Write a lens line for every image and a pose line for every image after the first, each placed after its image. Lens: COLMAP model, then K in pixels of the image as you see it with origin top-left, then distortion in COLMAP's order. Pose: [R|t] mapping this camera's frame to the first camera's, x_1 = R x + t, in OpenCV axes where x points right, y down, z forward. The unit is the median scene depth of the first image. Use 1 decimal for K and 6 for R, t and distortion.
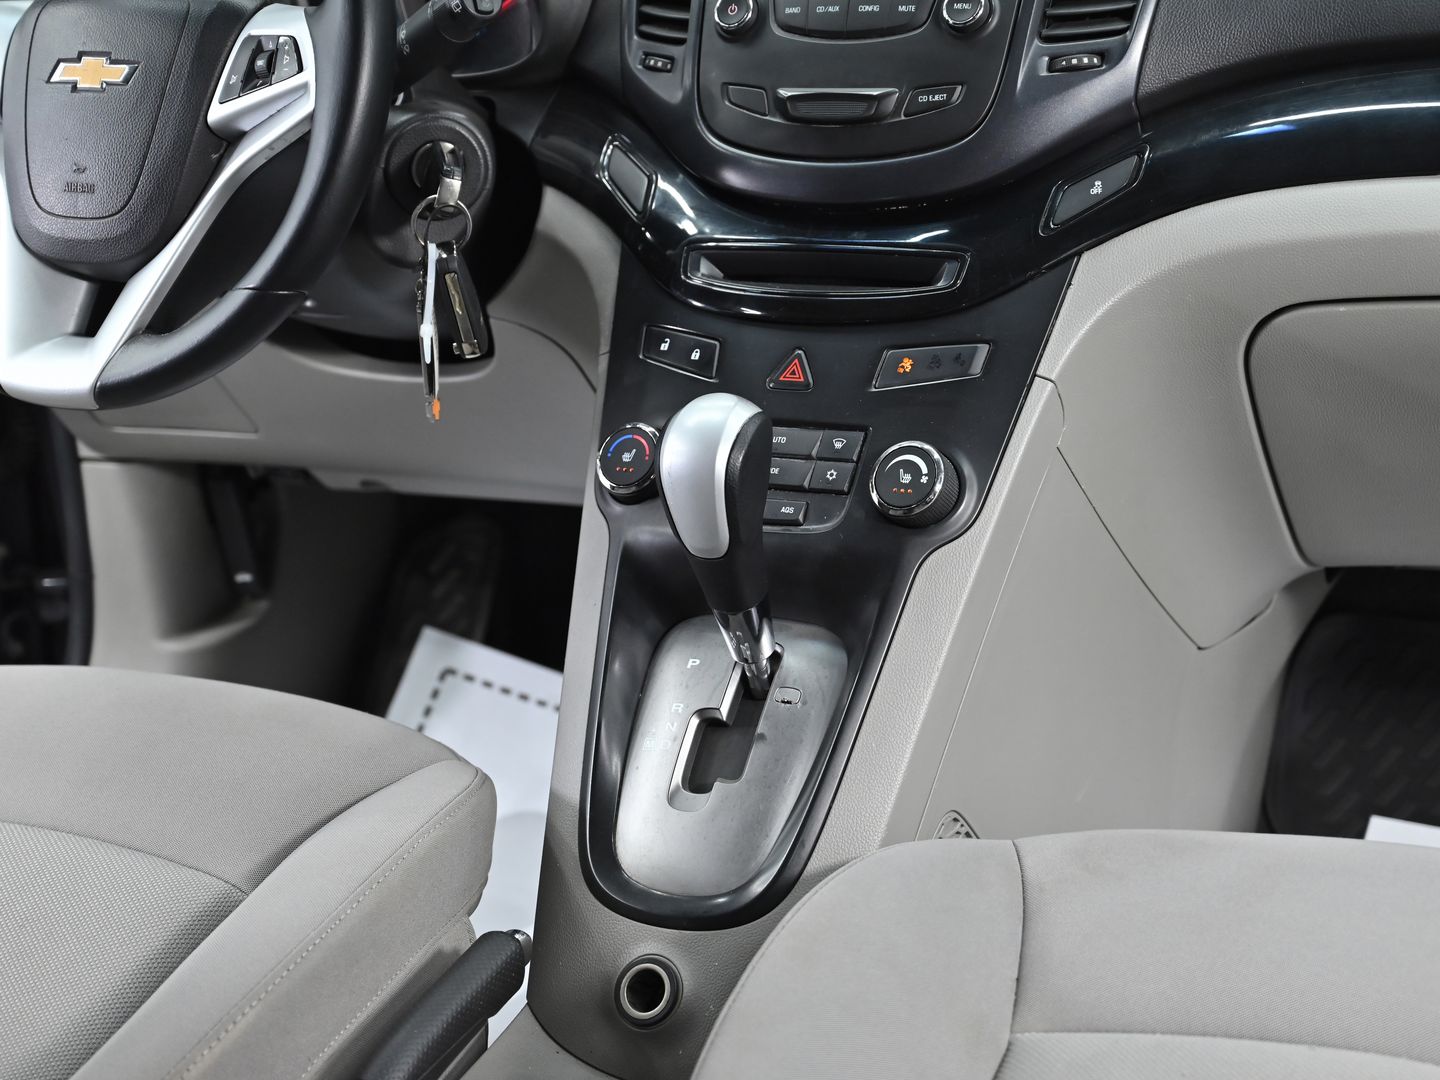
lens RADIAL K [[2760.9, 0, 720.0], [0, 2760.9, 540.0], [0, 0, 1]] dist [0.025950, -0.232903]
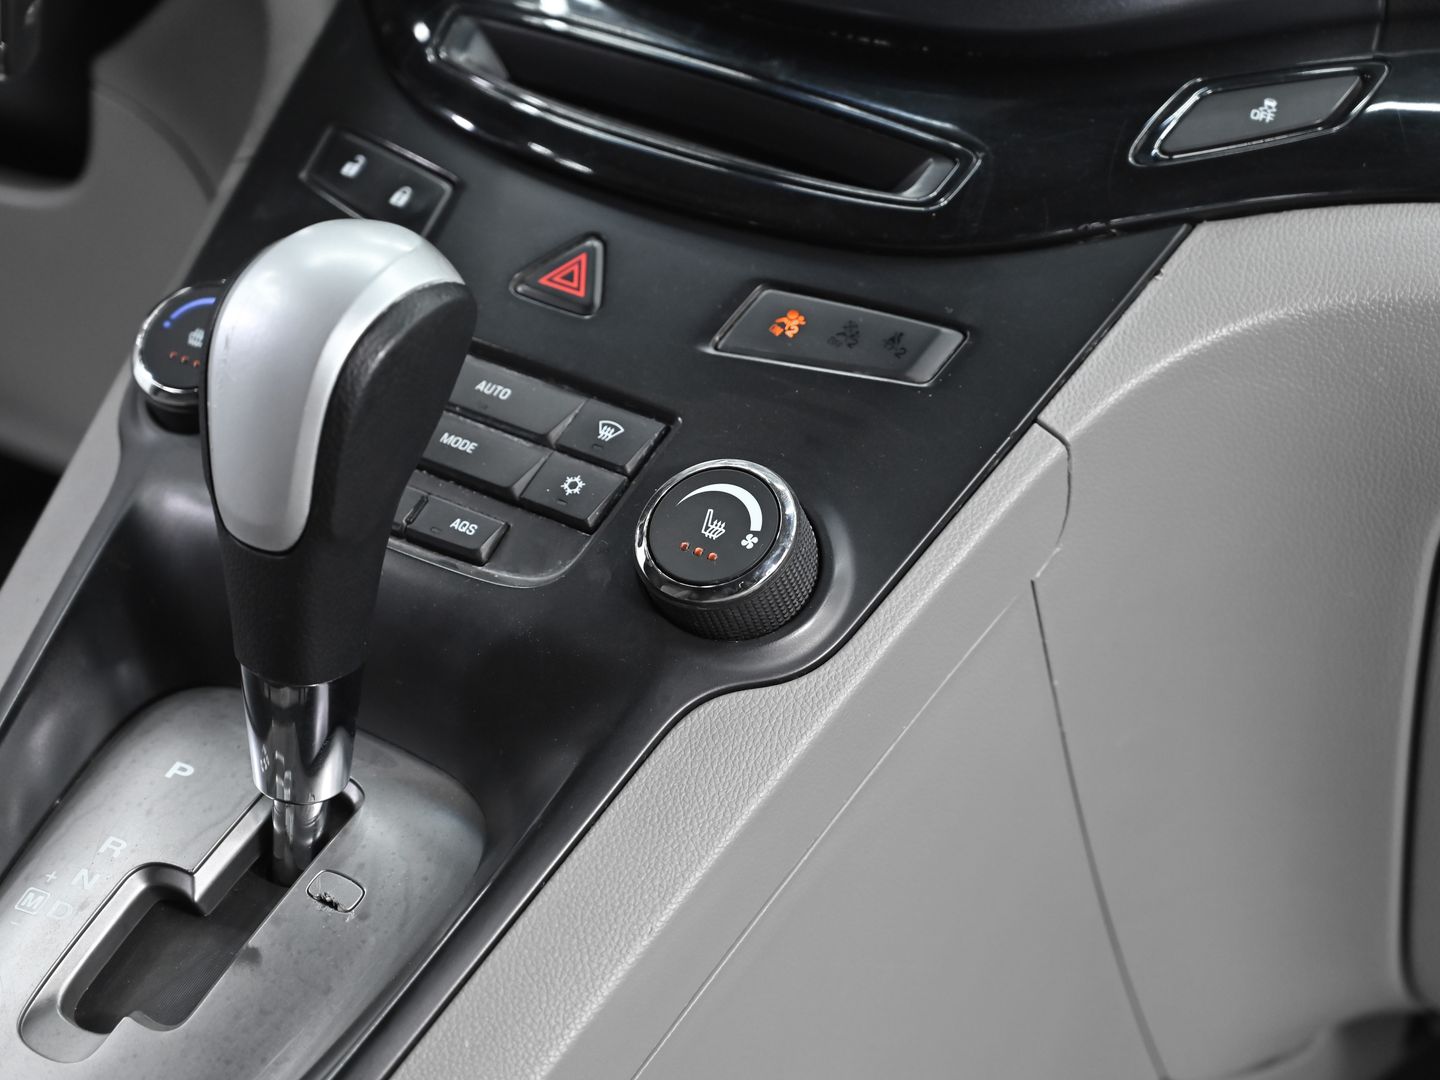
lens RADIAL K [[3279.6, 0, 712.5], [0, 3279.6, 561.3], [0, 0, 1]] dist [-0.026885, 0.211964]
pose [[0.949399, 0.313623, 0.016803, 0.057525], [-0.310729, 0.945732, -0.095075, 0.035581], [-0.045709, 0.085043, 0.995328, 0.424916]]
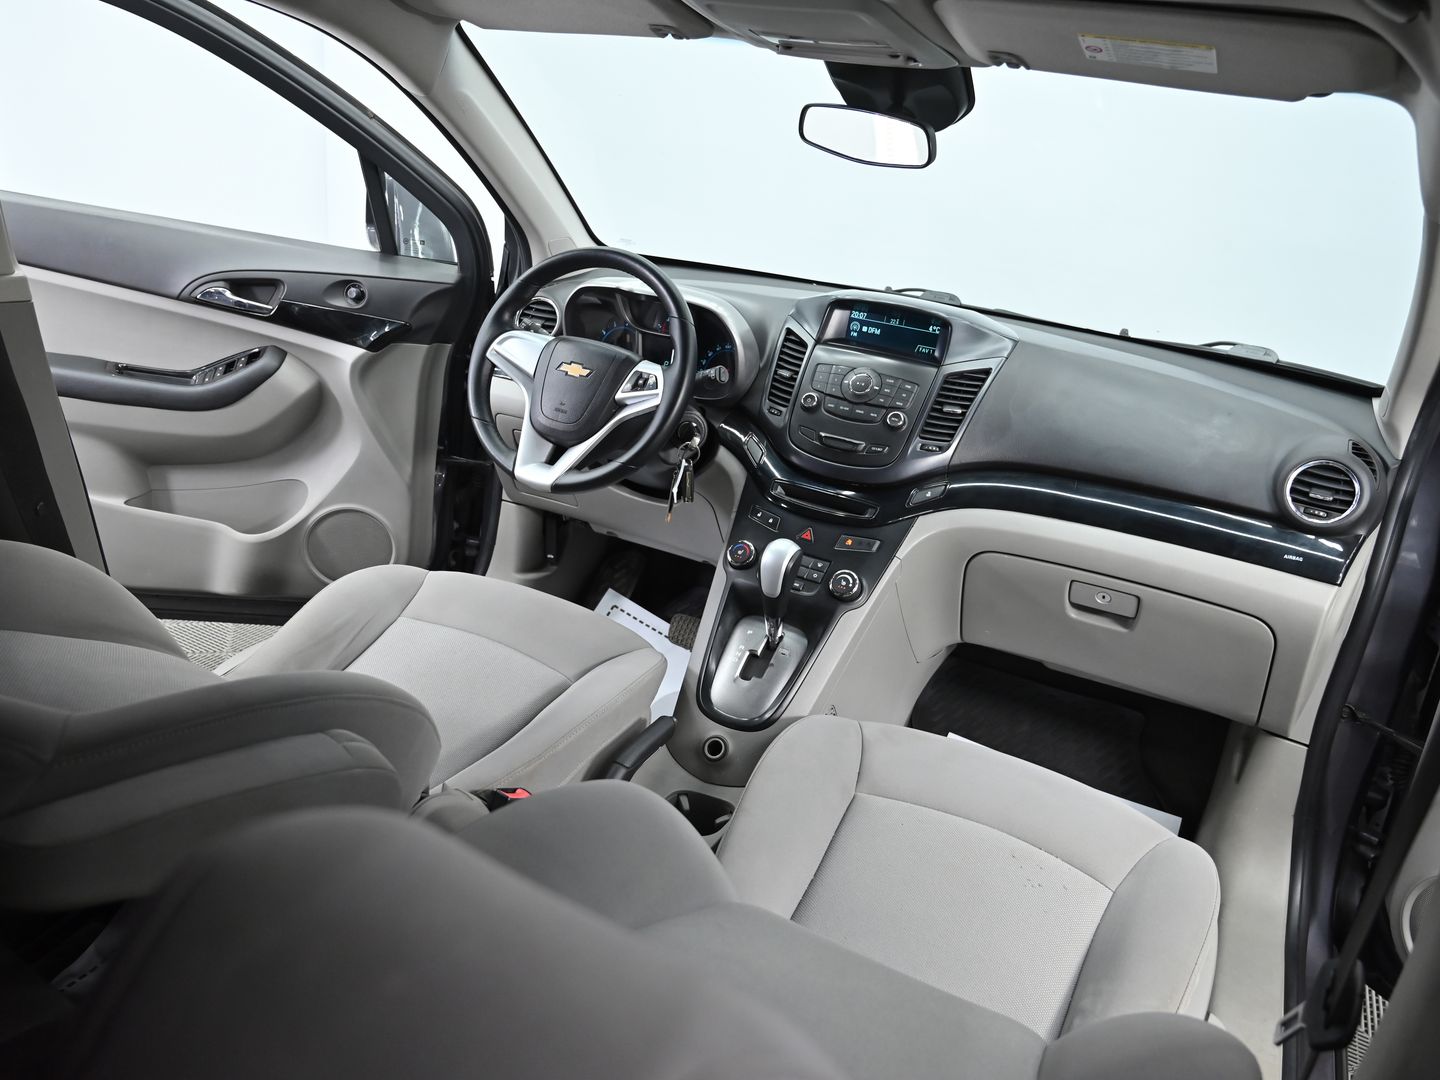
lens RADIAL K [[1083.0, 0, 720.0], [0, 1083.0, 540.0], [0, 0, 1]] dist [-0.008087, -0.000588]
pose [[0.973569, 0.213109, 0.082142, -0.145760], [-0.211149, 0.976931, -0.031951, -0.003795], [-0.087056, 0.013763, 0.996108, -0.061117]]
